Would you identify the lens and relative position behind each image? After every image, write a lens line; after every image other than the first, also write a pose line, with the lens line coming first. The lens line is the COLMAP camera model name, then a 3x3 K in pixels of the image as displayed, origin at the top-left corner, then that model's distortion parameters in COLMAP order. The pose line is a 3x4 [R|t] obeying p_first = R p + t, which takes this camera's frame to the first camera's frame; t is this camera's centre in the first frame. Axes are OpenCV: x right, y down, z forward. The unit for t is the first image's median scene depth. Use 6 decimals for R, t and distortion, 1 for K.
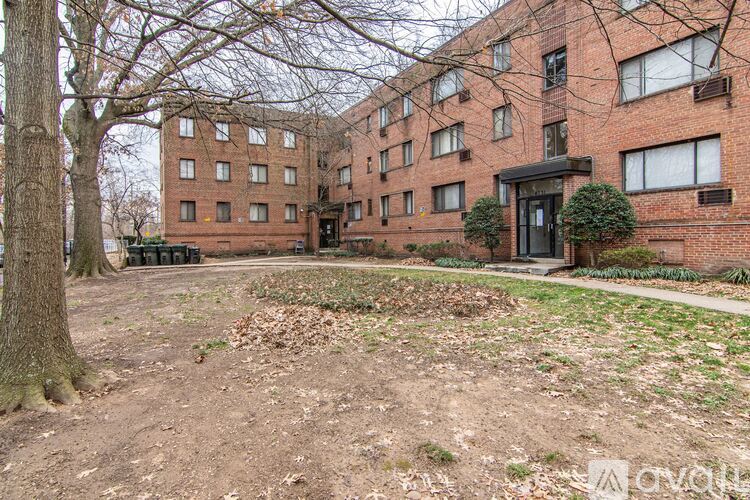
lens RADIAL K [[377.6, 0, 365.2], [0, 377.6, 241.2], [0, 0, 1]] dist [-0.000819, -0.000045]
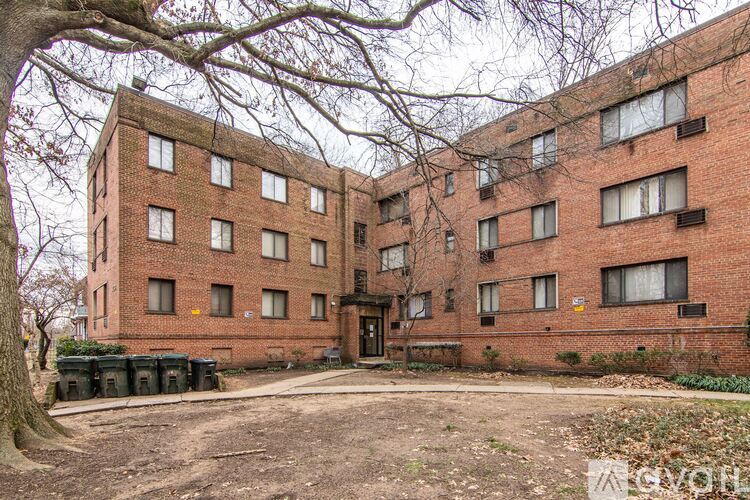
lens RADIAL K [[358.9, 0, 373.8], [0, 358.9, 343.9], [0, 0, 1]] dist [-0.000208, -0.000049]
pose [[0.964304, 0.003866, 0.264769, -0.299247], [-0.001173, 0.999946, -0.010329, -0.000301], [-0.264795, 0.009650, 0.964256, 0.375781]]
